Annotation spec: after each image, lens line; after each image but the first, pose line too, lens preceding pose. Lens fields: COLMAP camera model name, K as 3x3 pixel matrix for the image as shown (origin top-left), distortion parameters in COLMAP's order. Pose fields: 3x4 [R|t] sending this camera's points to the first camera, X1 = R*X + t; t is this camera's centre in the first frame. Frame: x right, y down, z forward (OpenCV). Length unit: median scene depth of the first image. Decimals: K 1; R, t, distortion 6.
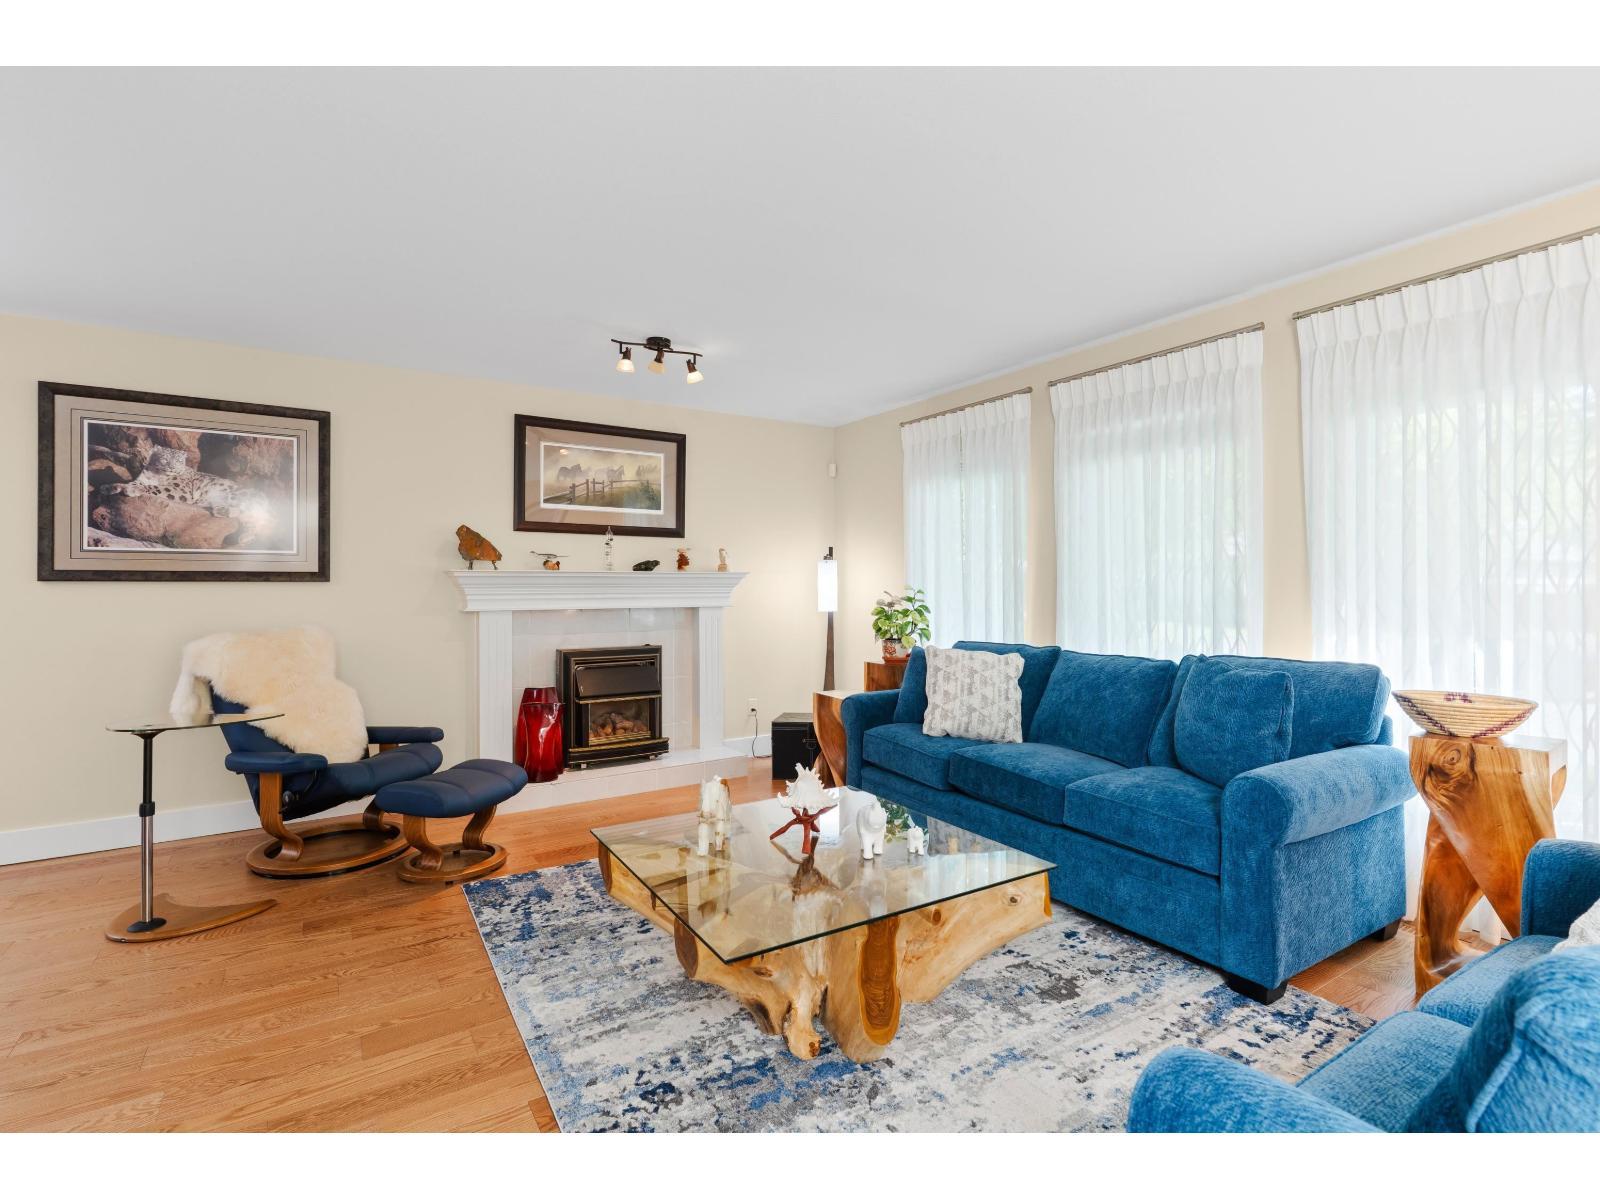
lens RADIAL K [[761.0, 0, 844.5], [0, 761.0, 582.2], [0, 0, 1]] dist [-0.000769, -0.000197]
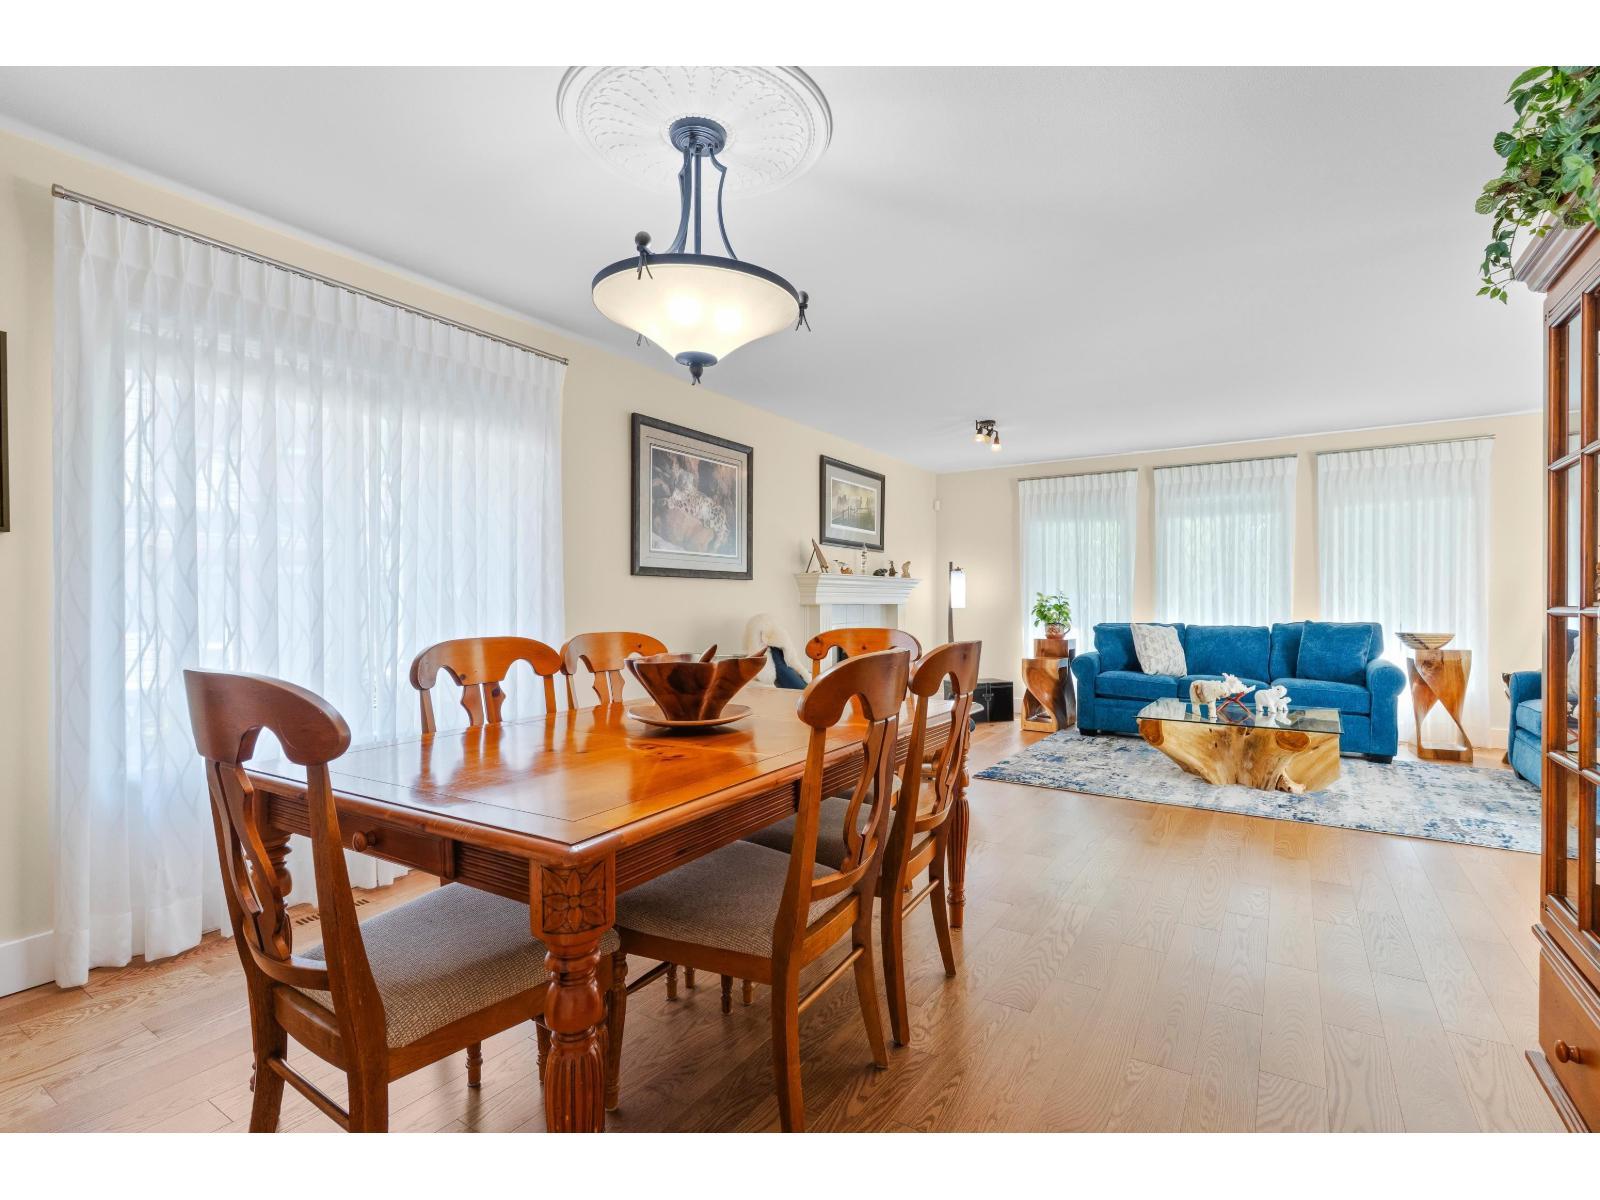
lens RADIAL K [[767.4, 0, 805.4], [0, 767.4, 607.5], [0, 0, 1]] dist [0.000040, 0.000414]
pose [[0.904628, -0.000606, 0.426201, -1.221846], [-0.004718, 0.999923, 0.011436, 0.031926], [-0.426176, -0.012356, 0.904556, -0.220146]]
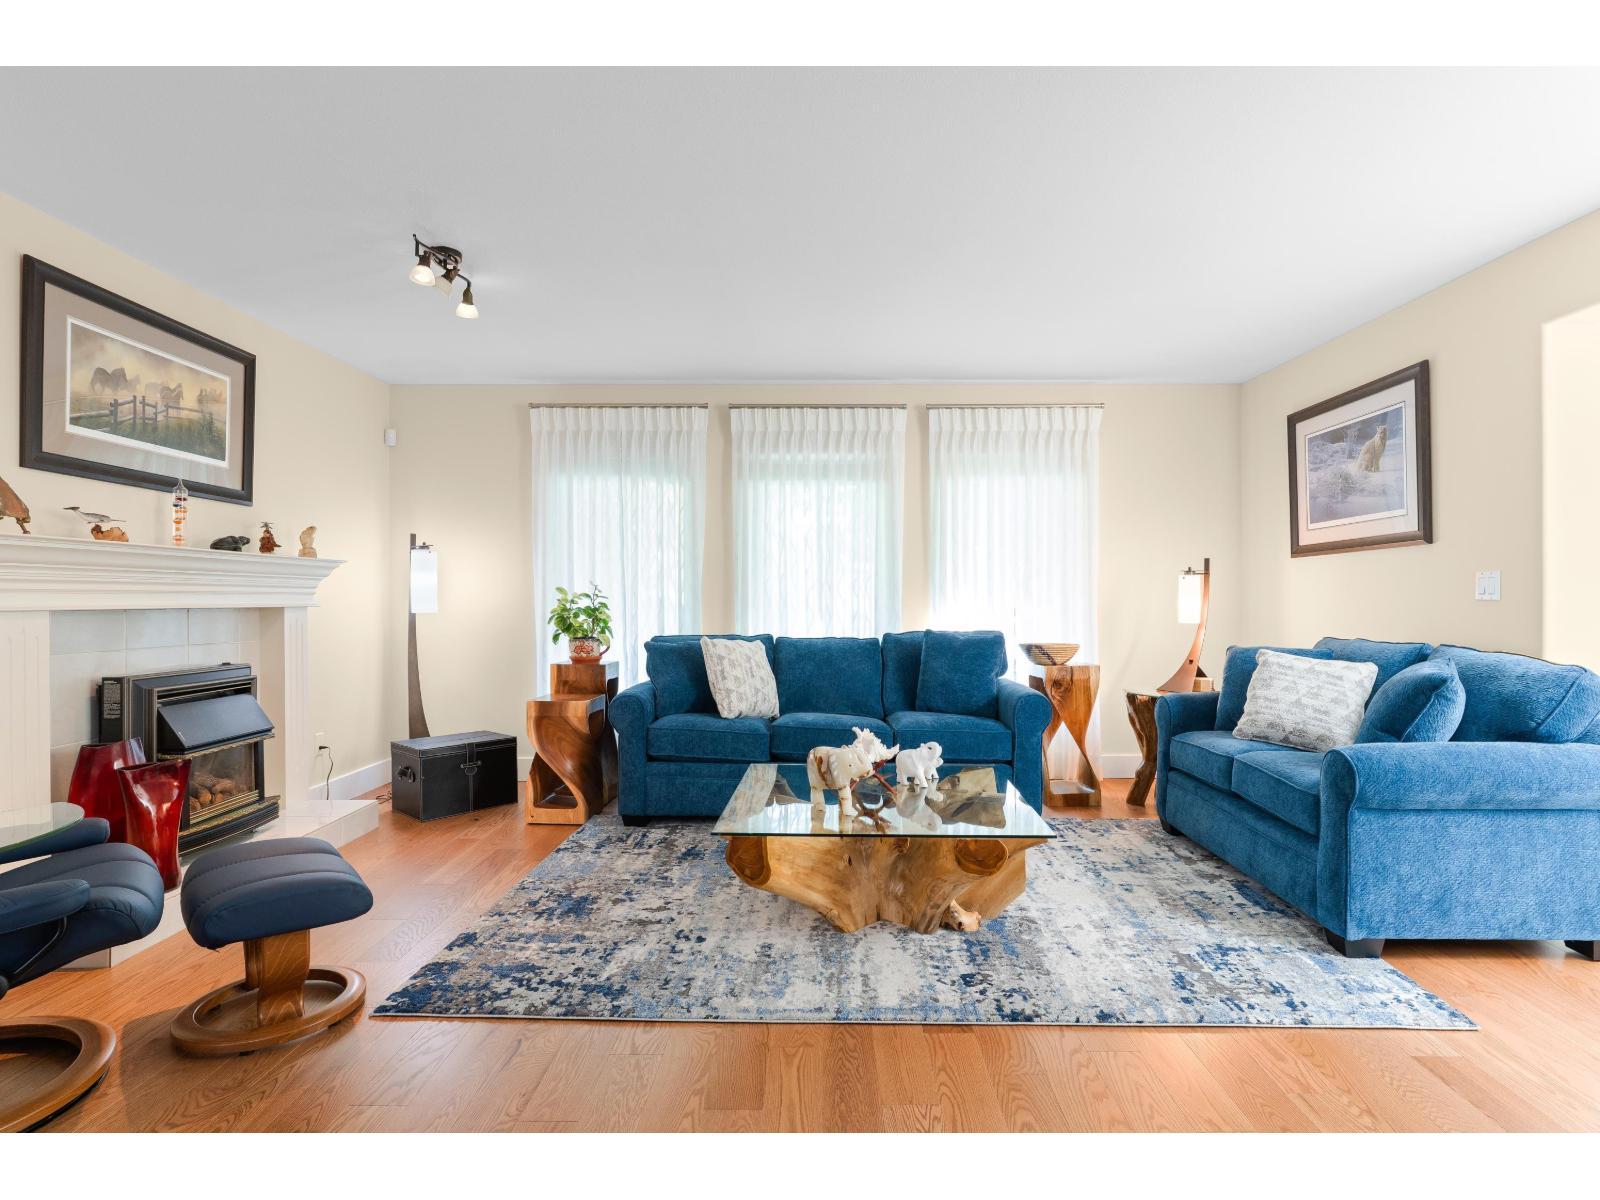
lens RADIAL K [[823.6, 0, 800.0], [0, 823.6, 600.0], [0, 0, 1]] dist [0.001991, 0.000642]
pose [[0.557061, 0.002906, 0.830467, -0.738418], [-0.008389, 0.999963, 0.002128, 0.027210], [-0.830429, -0.008152, 0.557064, 0.240544]]
